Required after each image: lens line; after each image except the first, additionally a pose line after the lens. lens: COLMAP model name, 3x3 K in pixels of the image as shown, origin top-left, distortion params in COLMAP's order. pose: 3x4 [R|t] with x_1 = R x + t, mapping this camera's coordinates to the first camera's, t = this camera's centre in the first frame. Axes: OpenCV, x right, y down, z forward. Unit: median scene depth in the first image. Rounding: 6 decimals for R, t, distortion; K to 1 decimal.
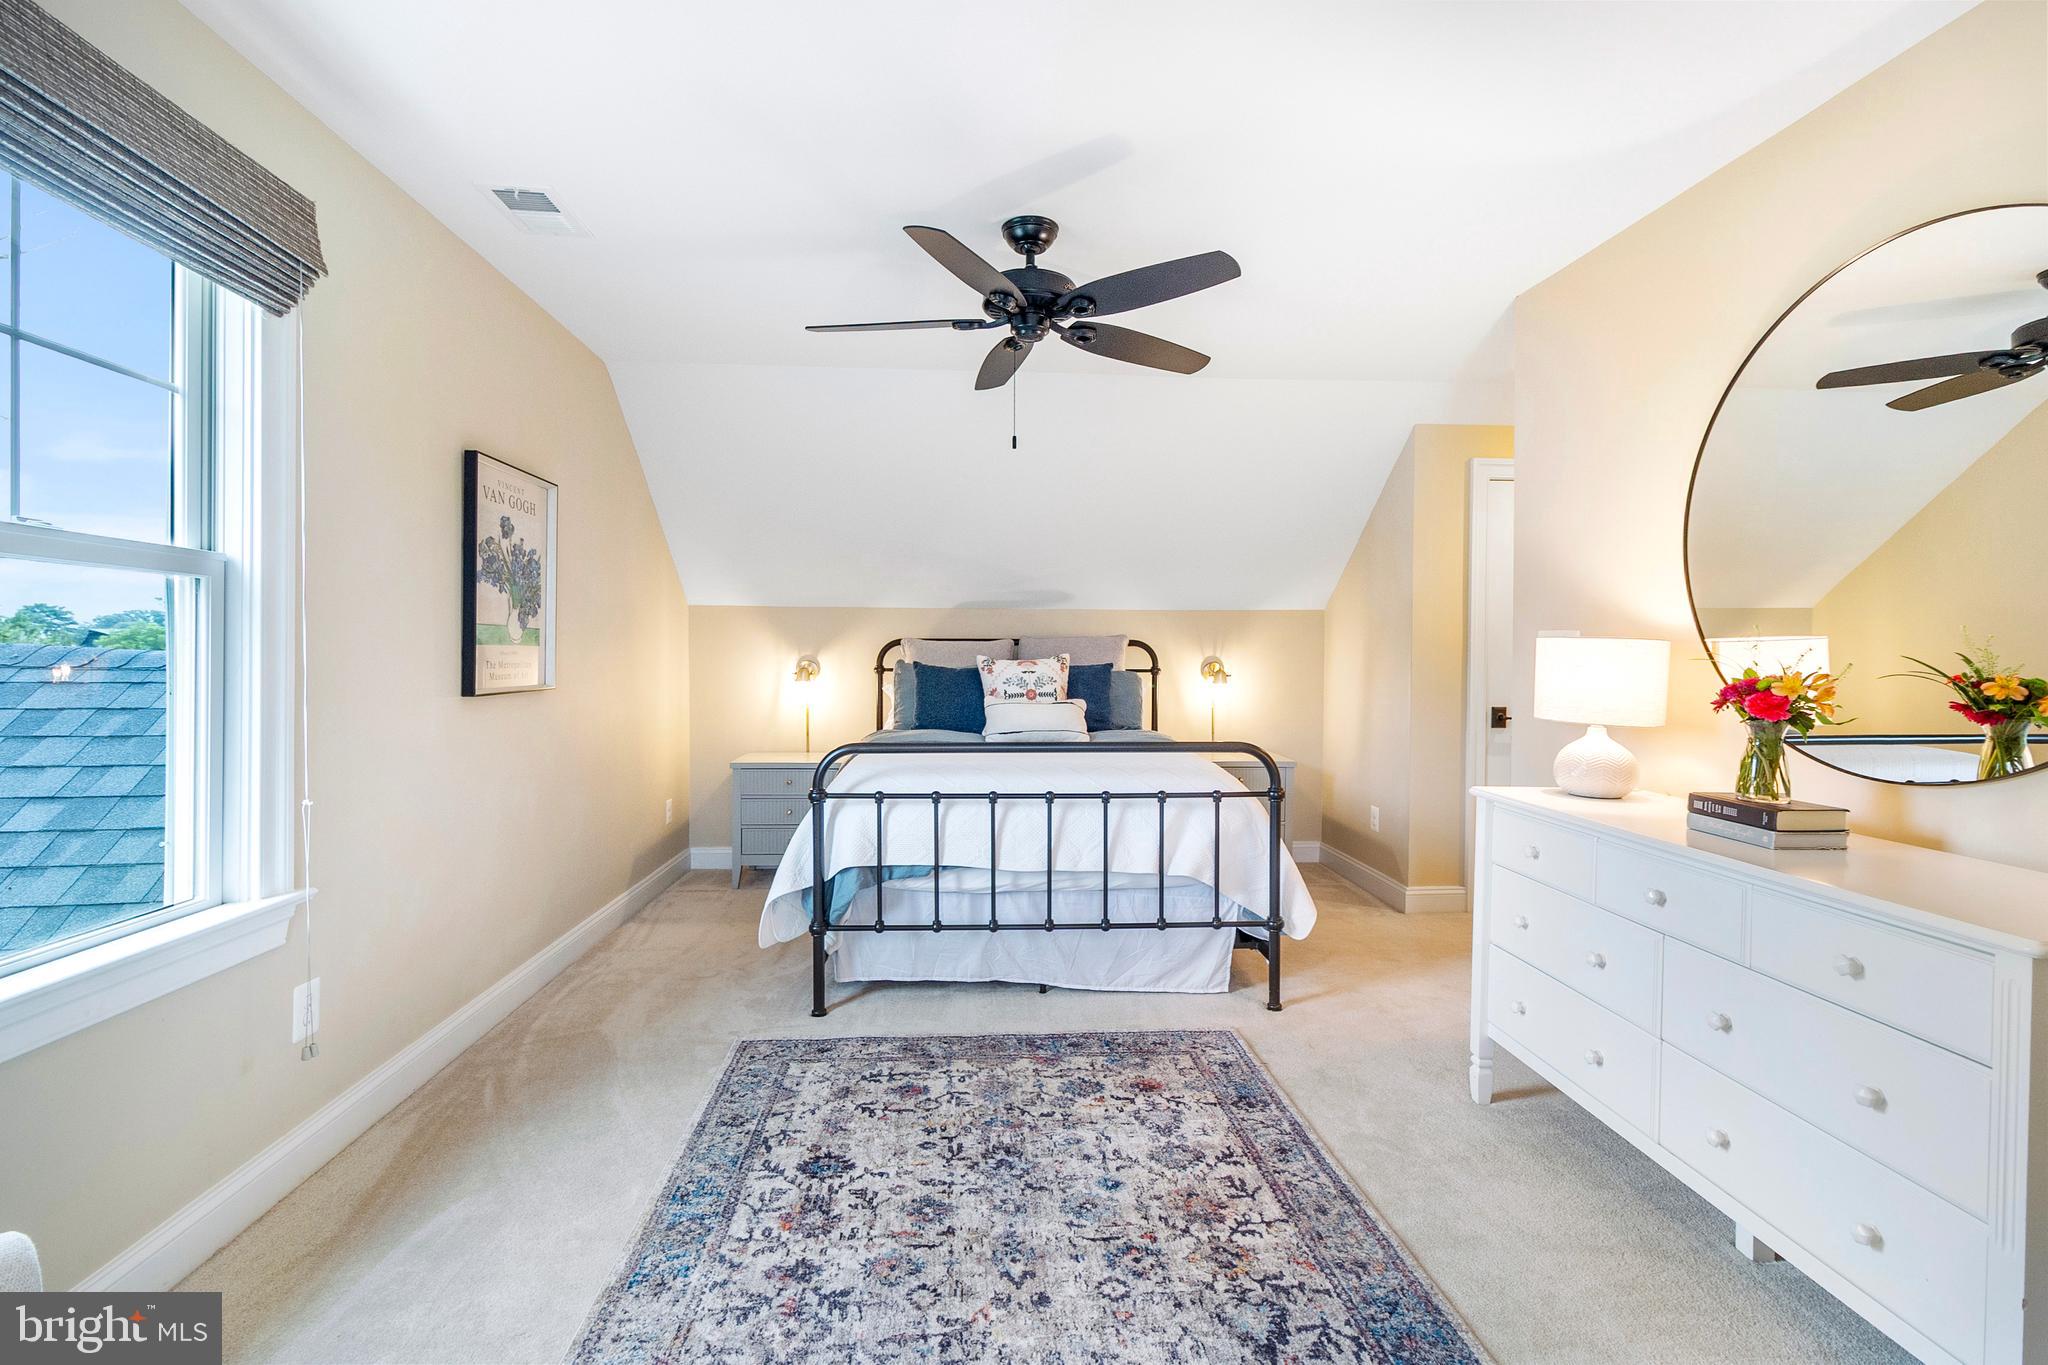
lens RADIAL K [[950.5, 0, 1027.8], [0, 950.5, 673.1], [0, 0, 1]] dist [0.001445, -0.000713]
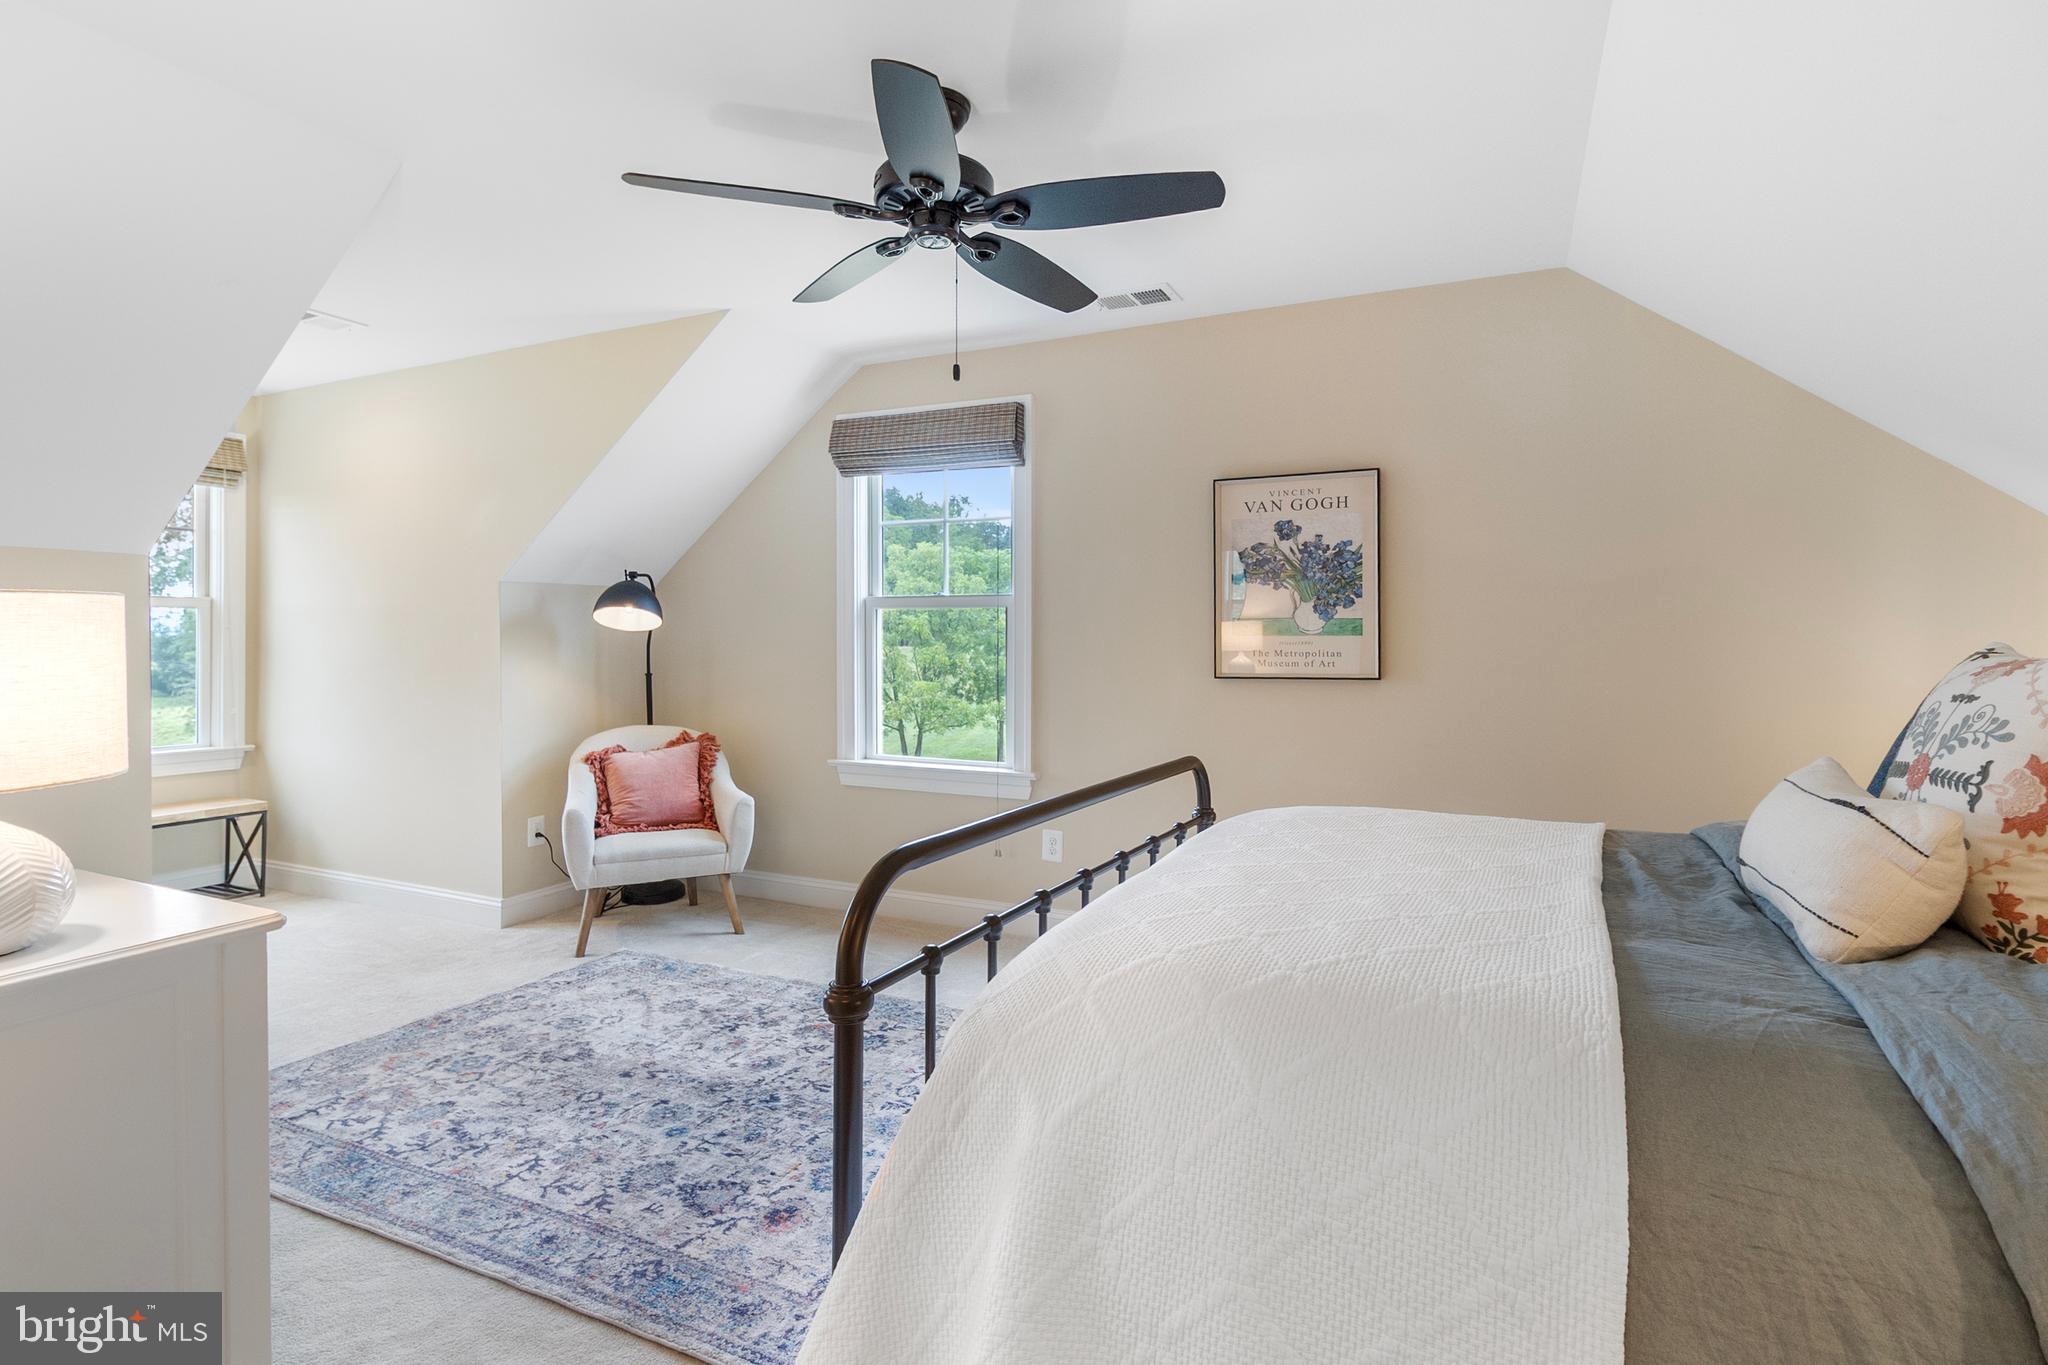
lens RADIAL K [[950.5, 0, 1028.2], [0, 950.5, 662.6], [0, 0, 1]] dist [0.001445, -0.000713]
pose [[-0.484697, 0.013323, -0.874581, 0.827531], [-0.013811, 0.999643, 0.022882, -0.028603], [0.874573, 0.023170, -0.484339, 1.853384]]
